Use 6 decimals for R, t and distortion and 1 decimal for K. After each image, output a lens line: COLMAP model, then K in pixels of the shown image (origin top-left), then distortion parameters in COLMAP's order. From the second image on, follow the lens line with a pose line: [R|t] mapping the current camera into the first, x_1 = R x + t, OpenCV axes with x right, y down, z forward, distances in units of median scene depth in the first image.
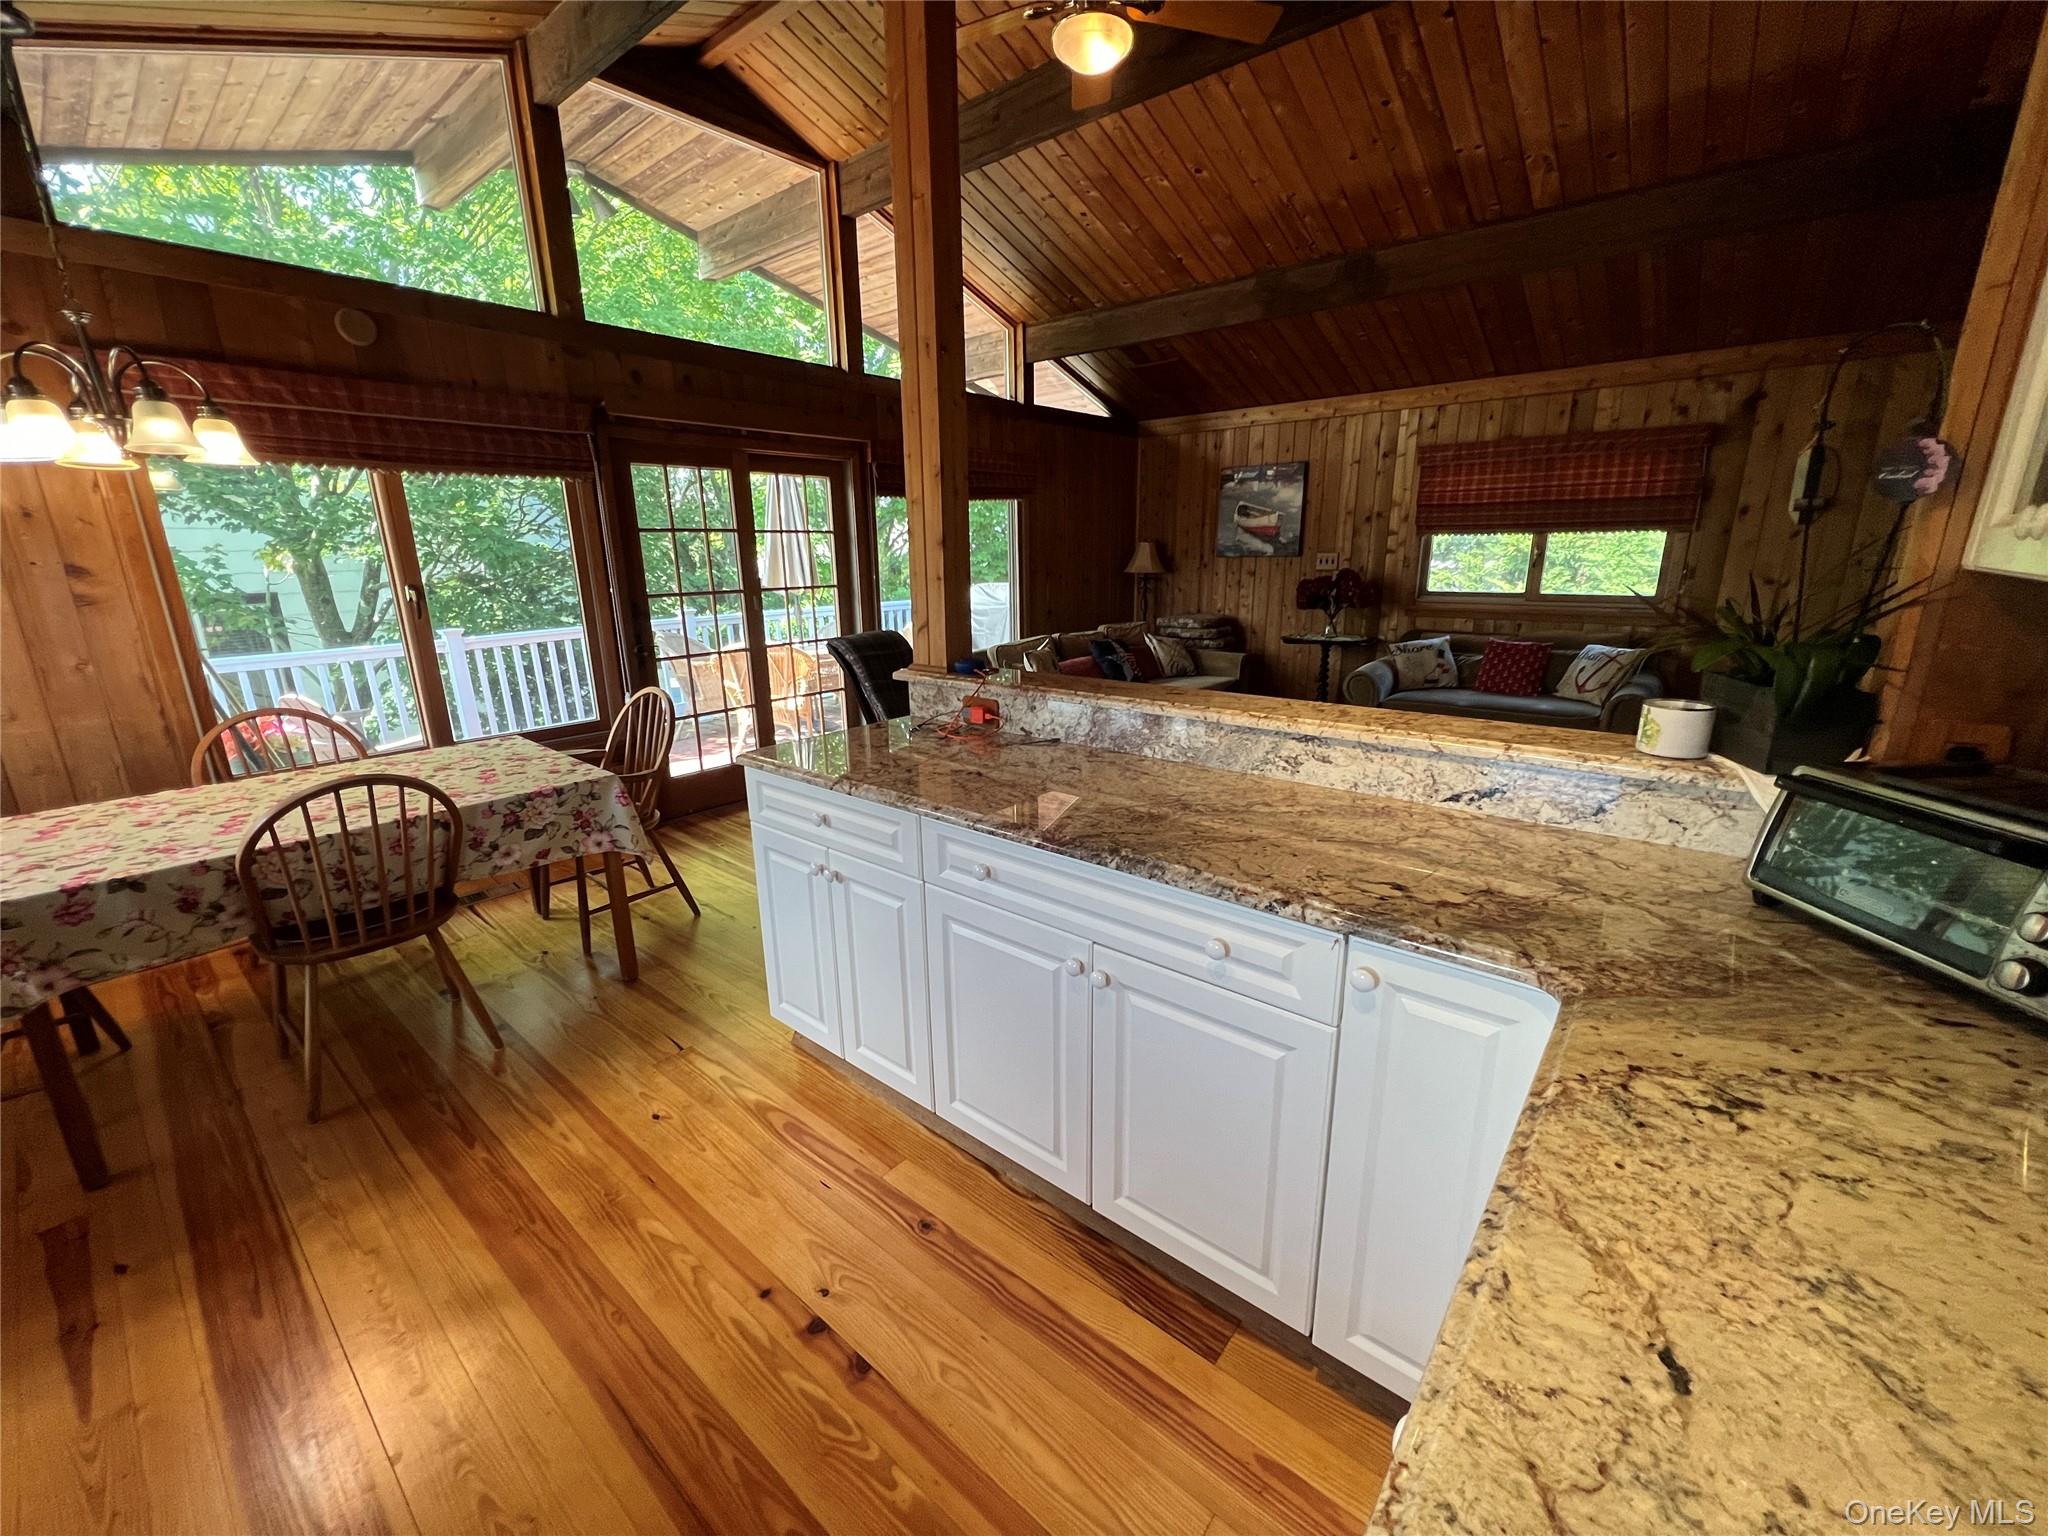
lens RADIAL K [[810.5, 0, 1024.3], [0, 810.5, 767.6], [0, 0, 1]] dist [-0.001293, 0.000027]
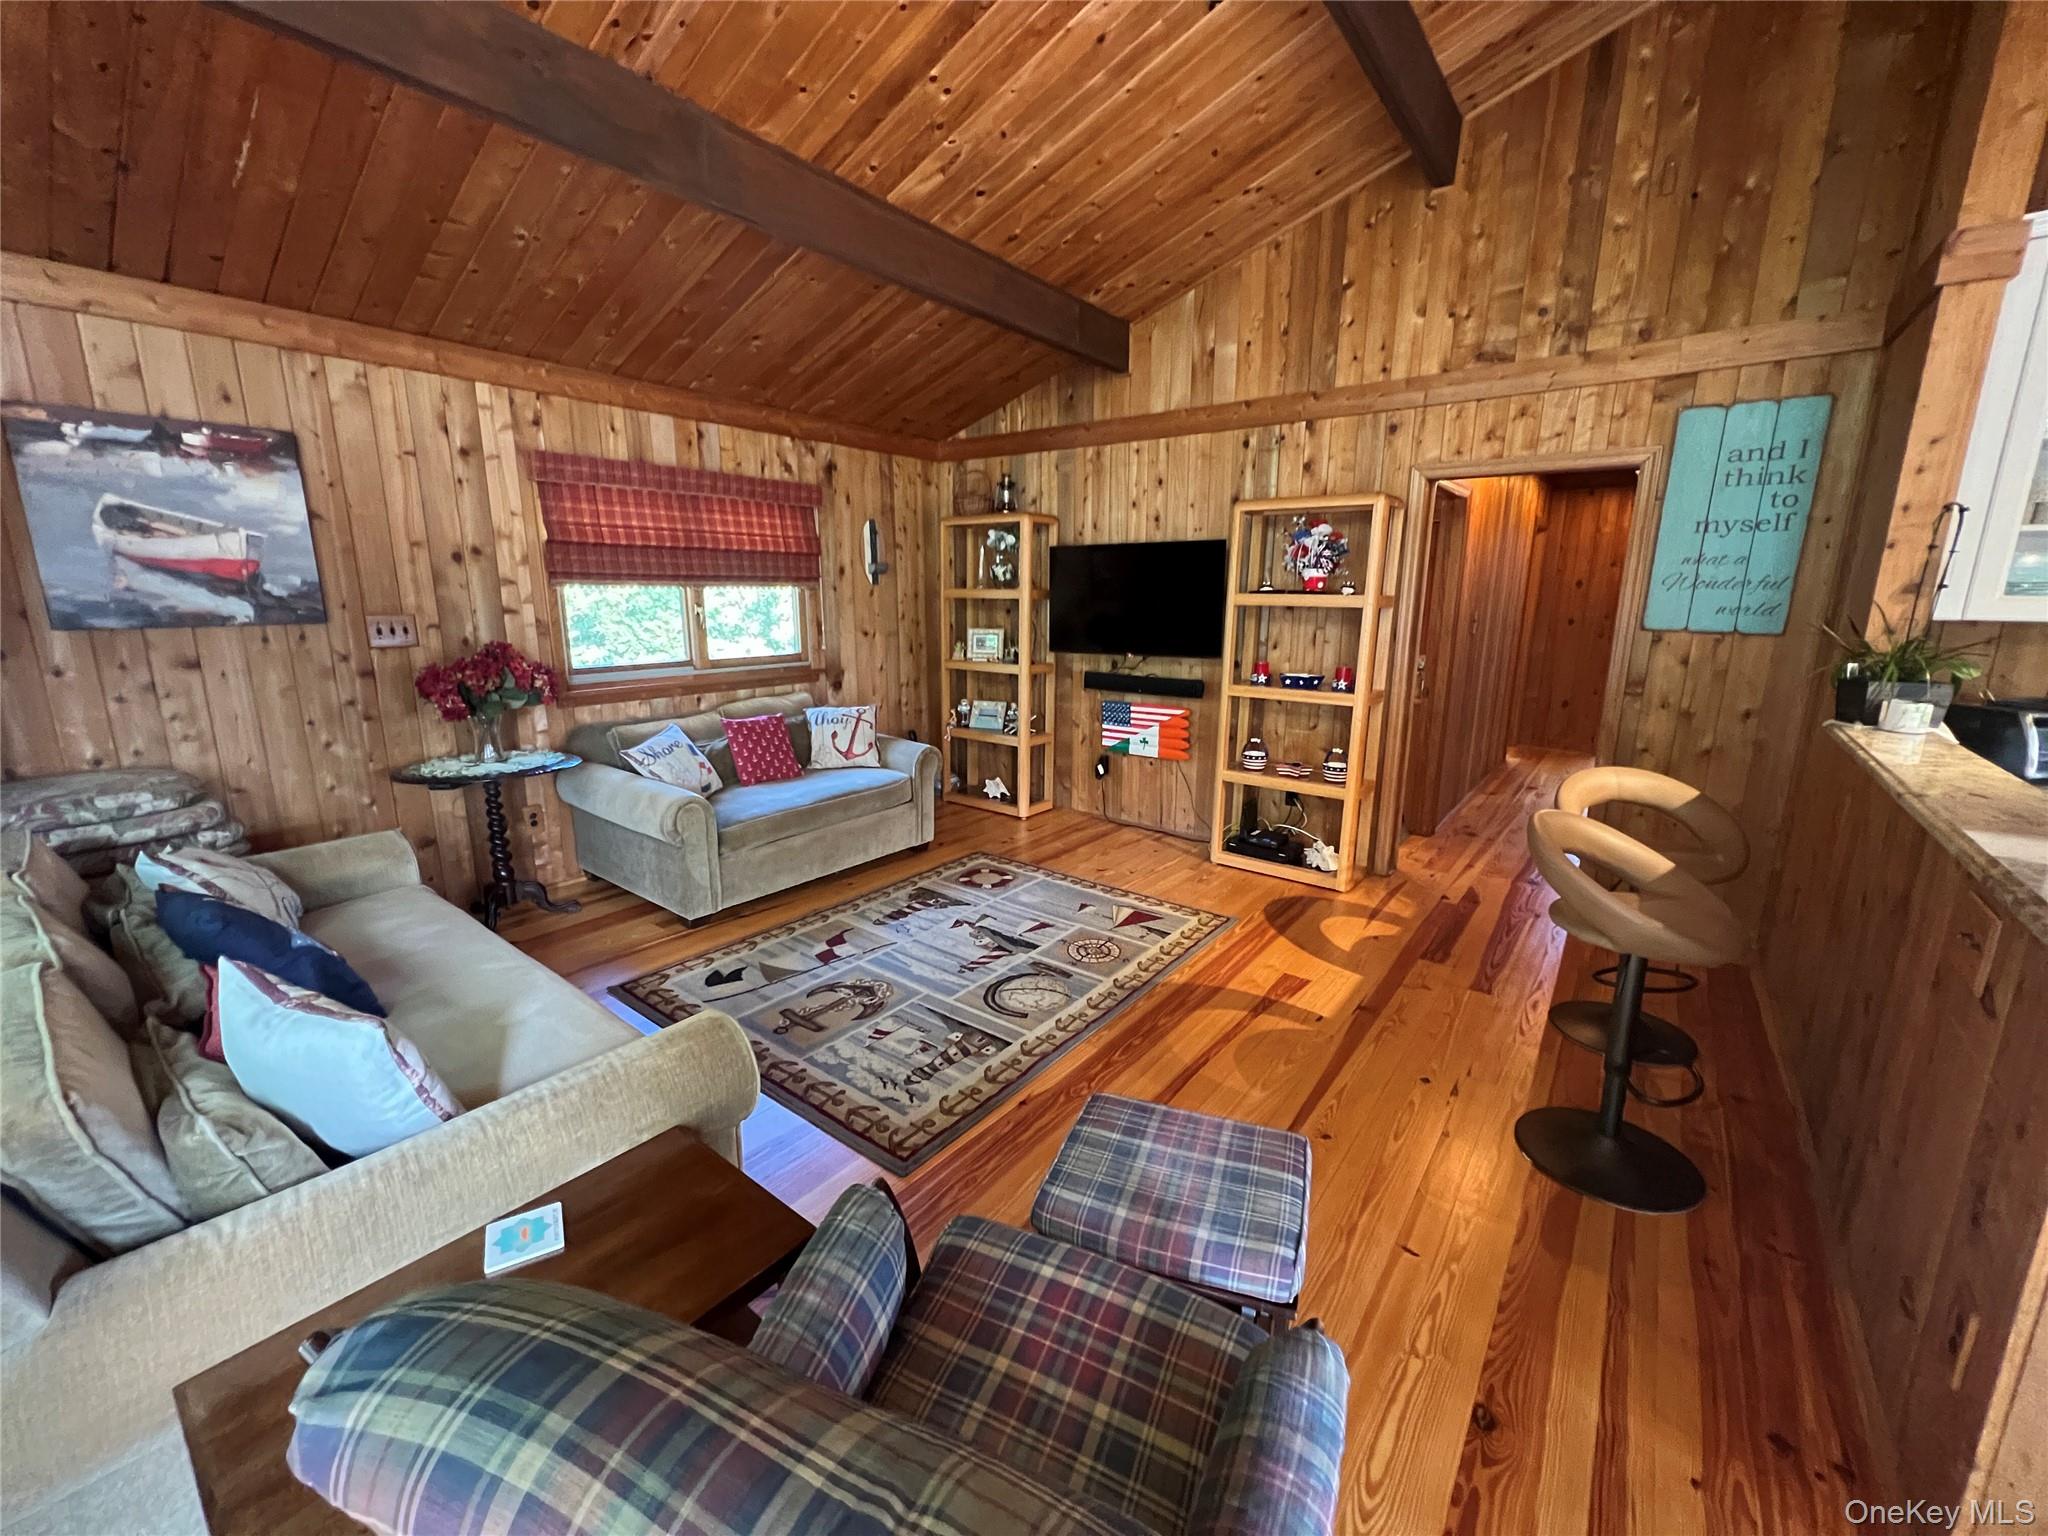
lens RADIAL K [[810.5, 0, 1022.7], [0, 810.5, 762.4], [0, 0, 1]] dist [-0.001293, 0.000027]
pose [[-0.026194, -0.198057, 0.979841, -0.189401], [0.255576, 0.946275, 0.198104, -0.181336], [-0.966434, 0.255613, 0.025832, 0.640475]]
